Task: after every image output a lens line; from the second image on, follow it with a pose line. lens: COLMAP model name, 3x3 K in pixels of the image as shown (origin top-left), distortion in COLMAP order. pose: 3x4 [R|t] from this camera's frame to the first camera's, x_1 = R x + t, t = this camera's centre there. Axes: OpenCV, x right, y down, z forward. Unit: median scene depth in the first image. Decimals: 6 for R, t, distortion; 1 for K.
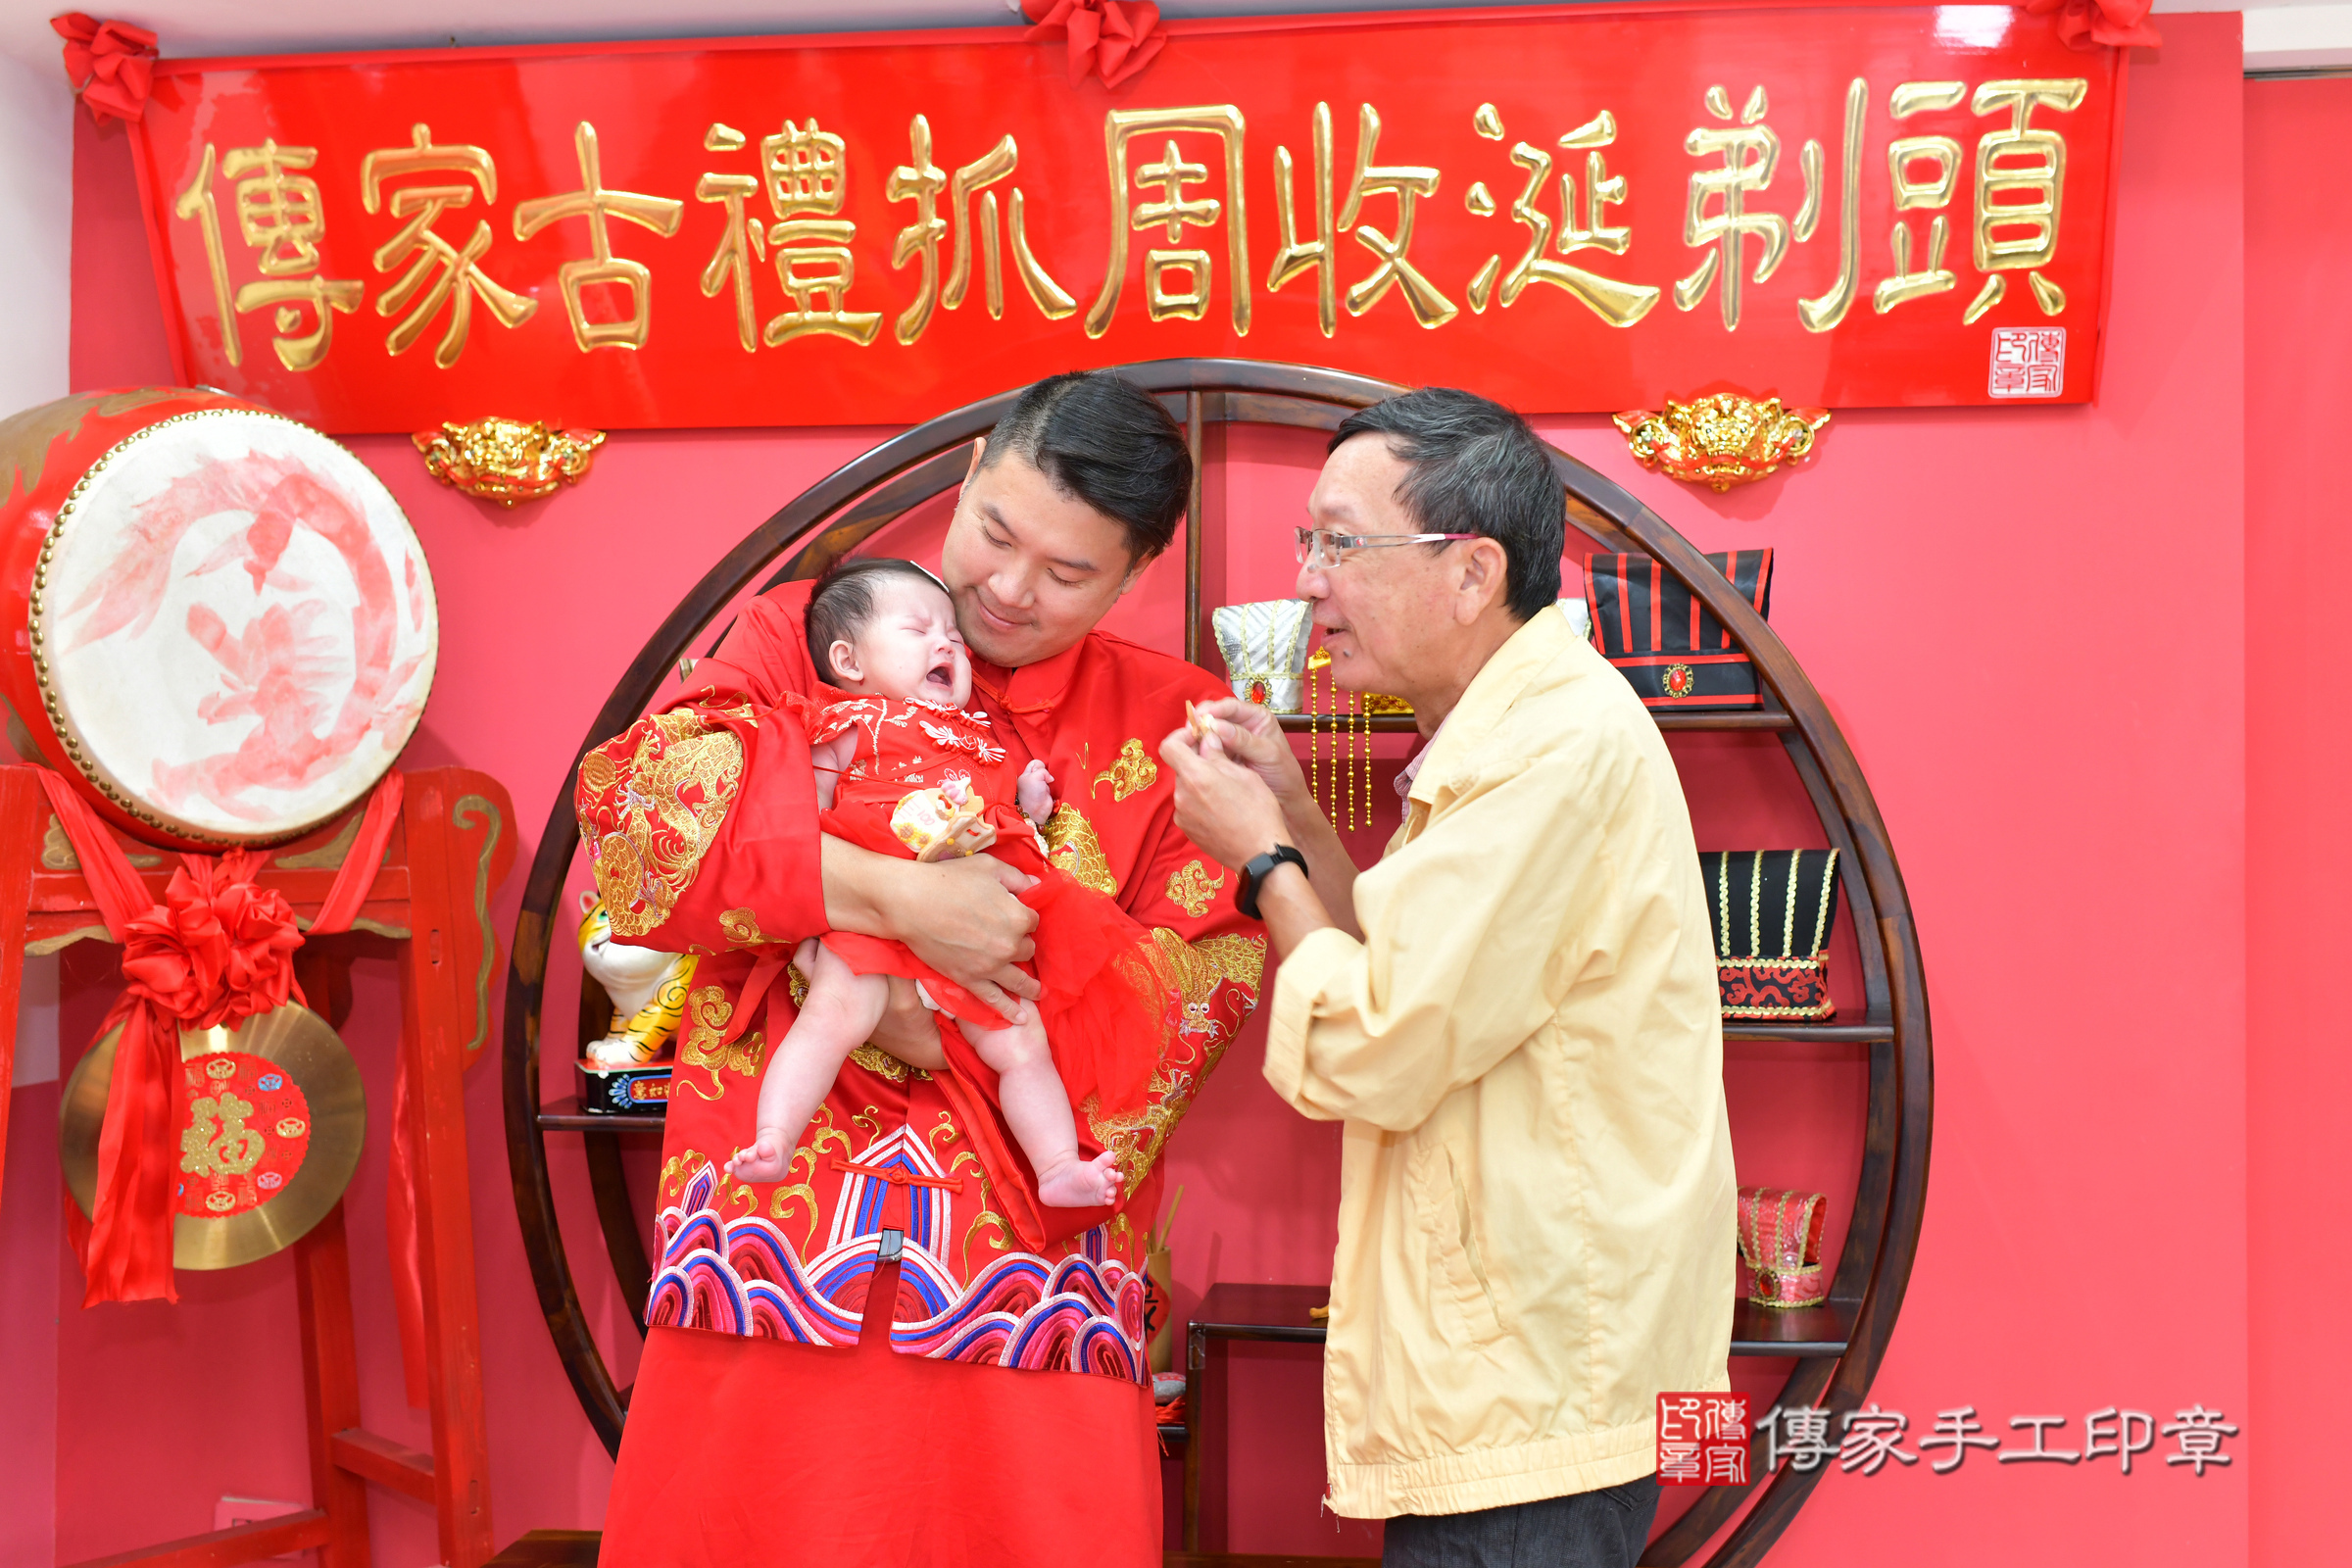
lens RADIAL K [[2513.9, 0, 1215.2], [0, 2513.9, 775.7], [0, 0, 1]] dist [0.001161, 0.006351]
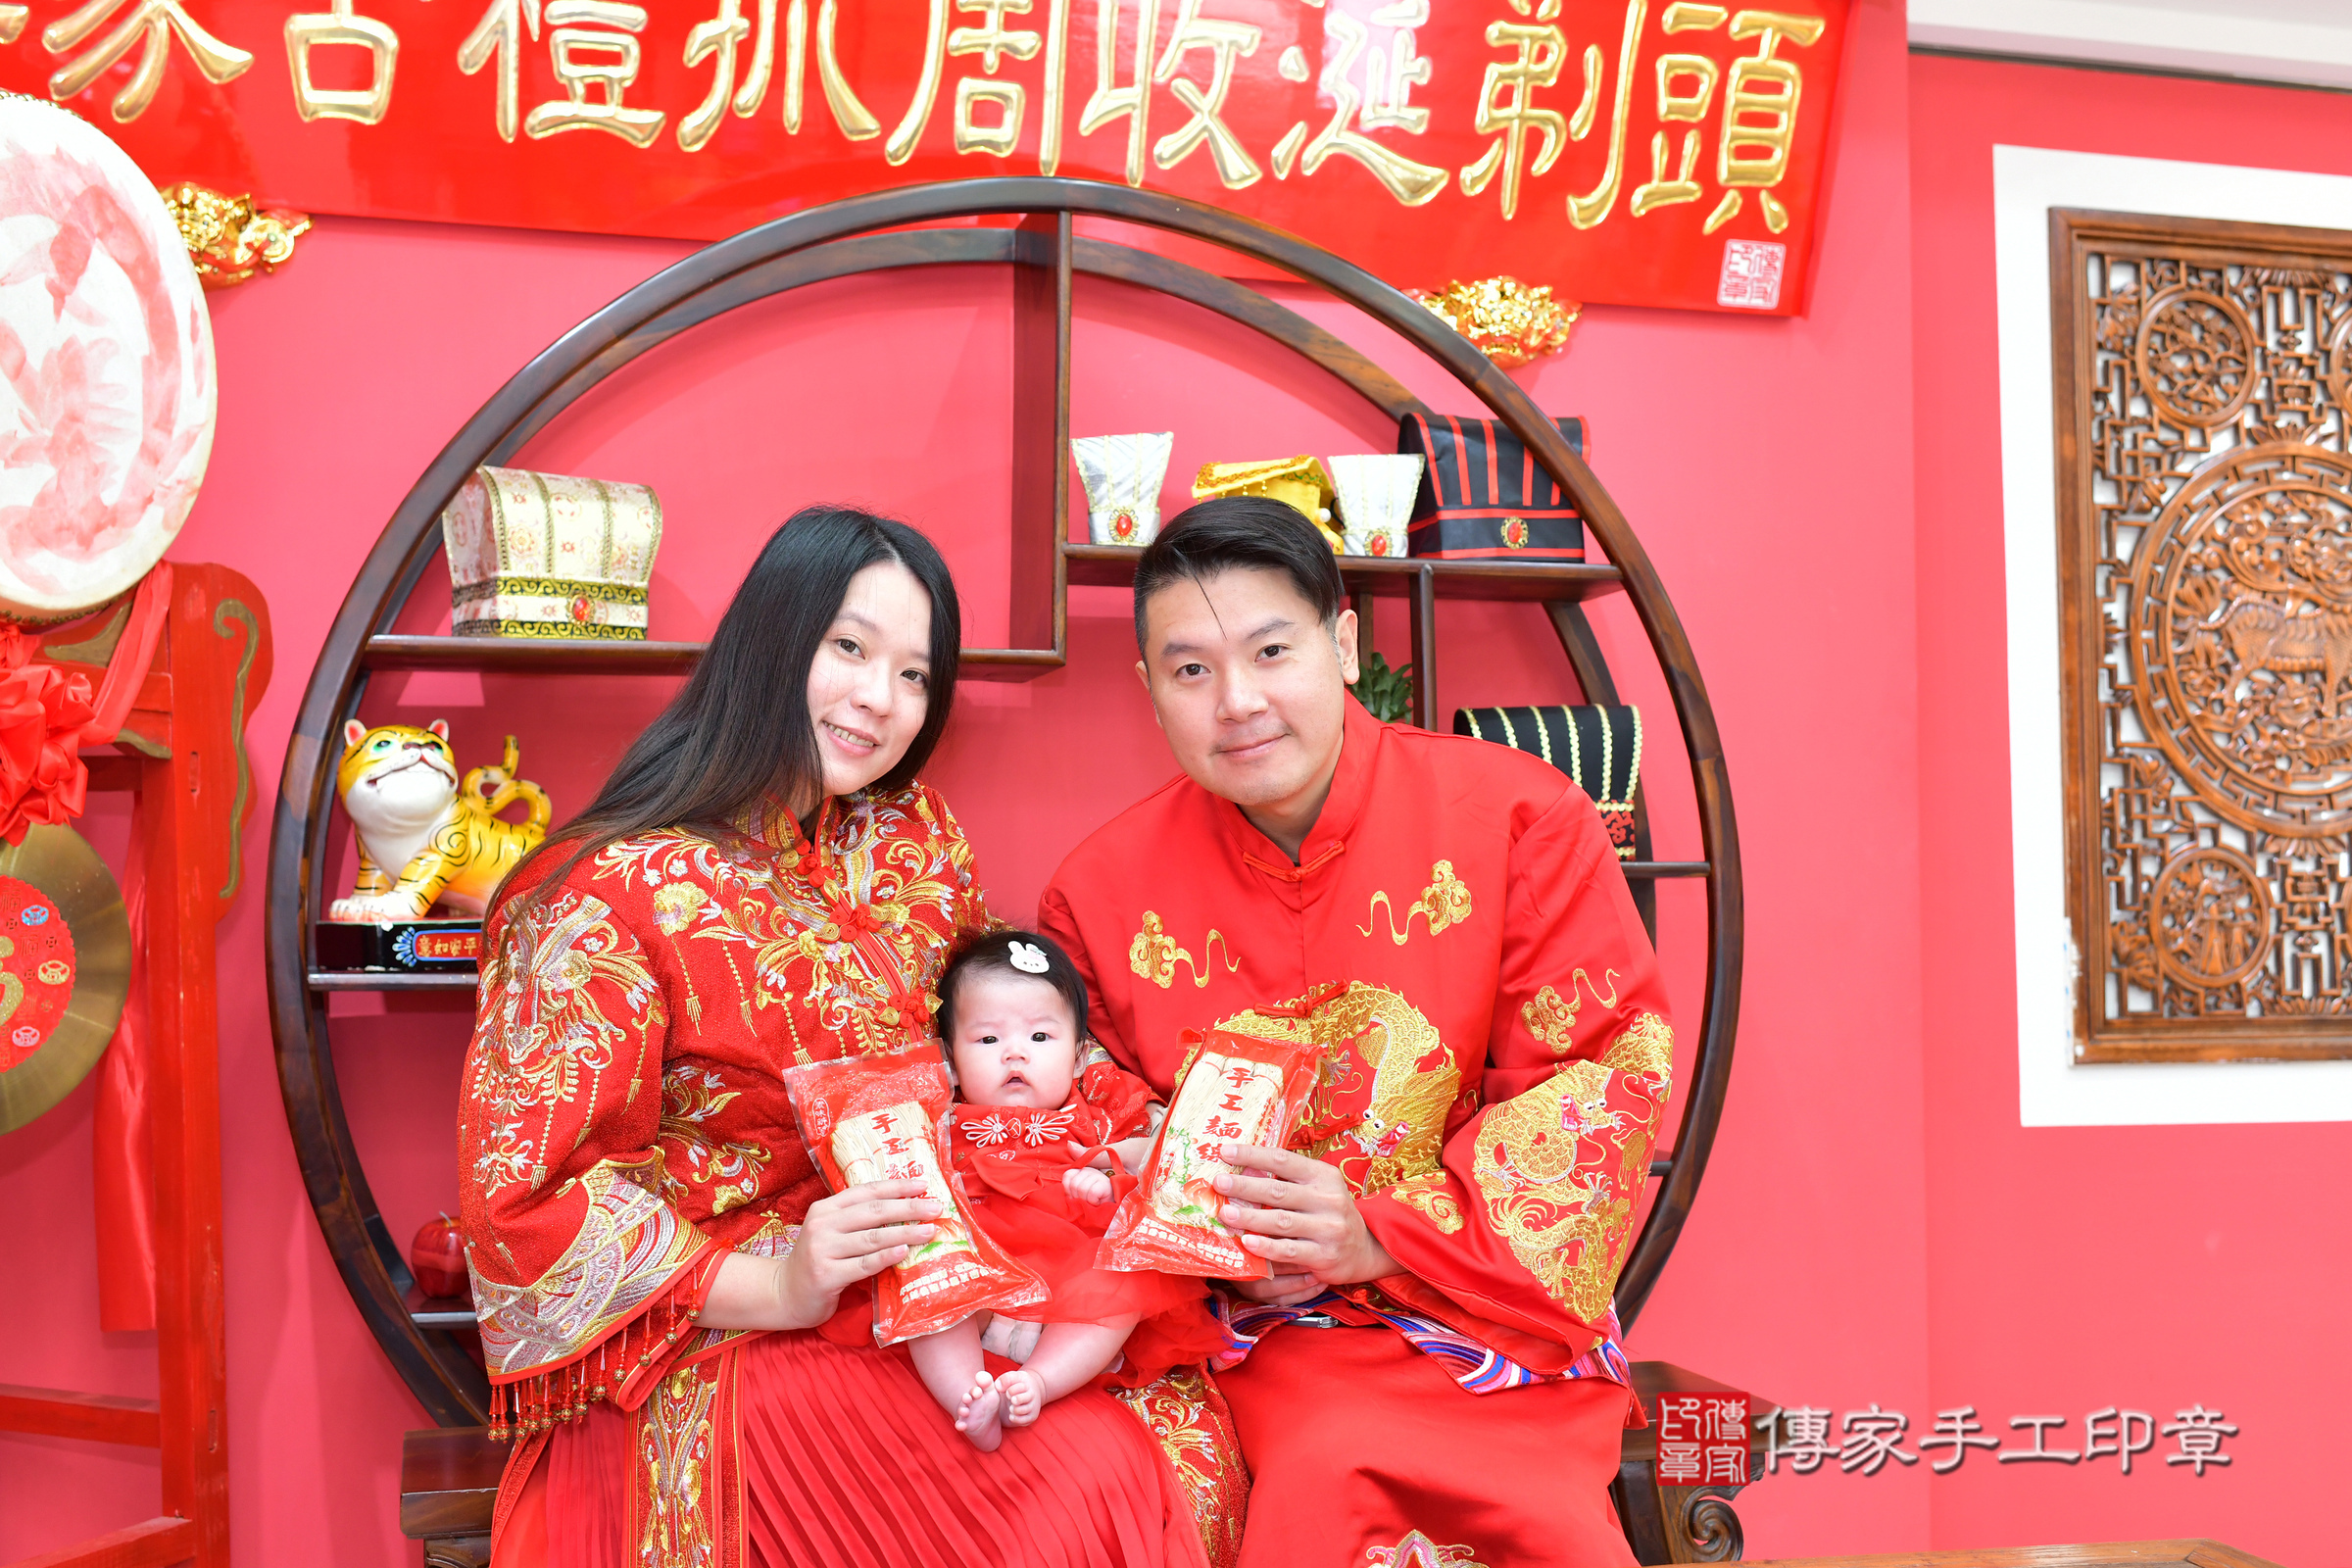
lens RADIAL K [[2575.3, 0, 1177.5], [0, 2575.3, 787.5], [0, 0, 1]] dist [0.002609, -0.009534]
pose [[0.923189, 0.020205, 0.383815, -0.337170], [-0.003860, 0.999054, -0.043307, 0.109441], [-0.384327, 0.038498, 0.922394, 0.072042]]
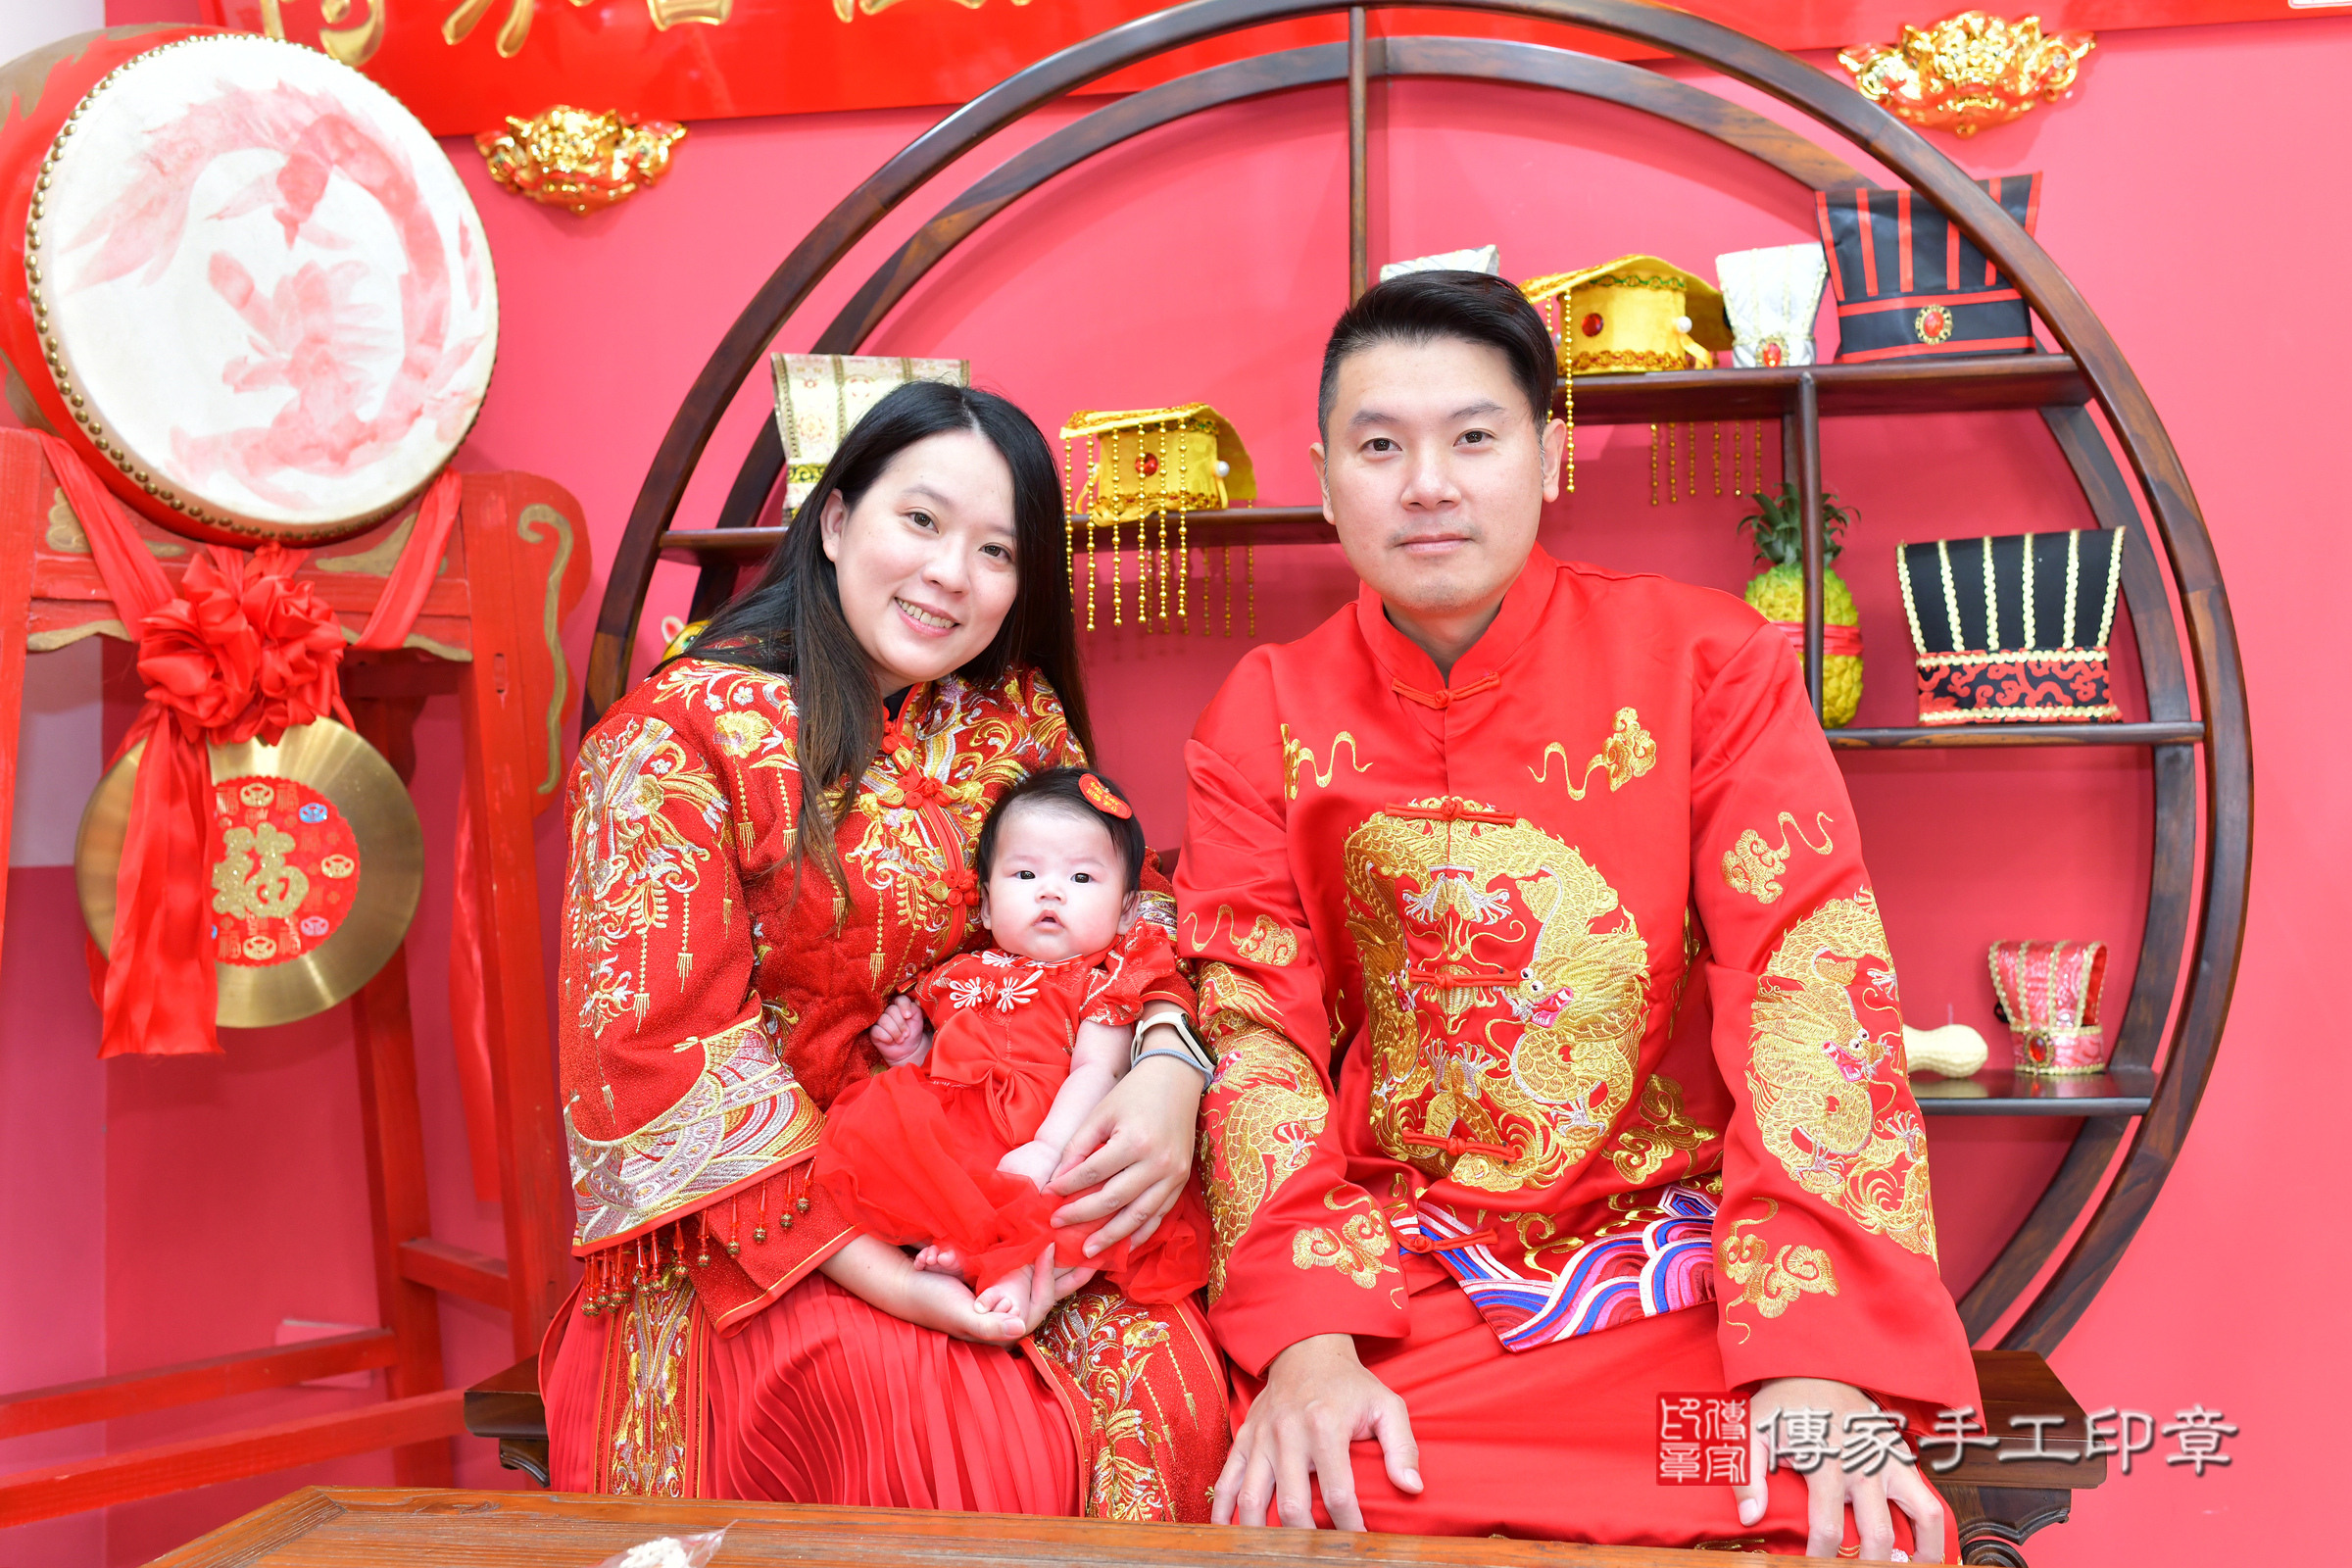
lens RADIAL K [[2452.1, 0, 1175.3], [0, 2452.1, 786.6], [0, 0, 1]] dist [0.002164, -0.000958]
pose [[0.998516, -0.011788, -0.053161, -0.028227], [0.011922, 0.999926, 0.002211, 0.108645], [0.053131, -0.002842, 0.998584, 0.152896]]
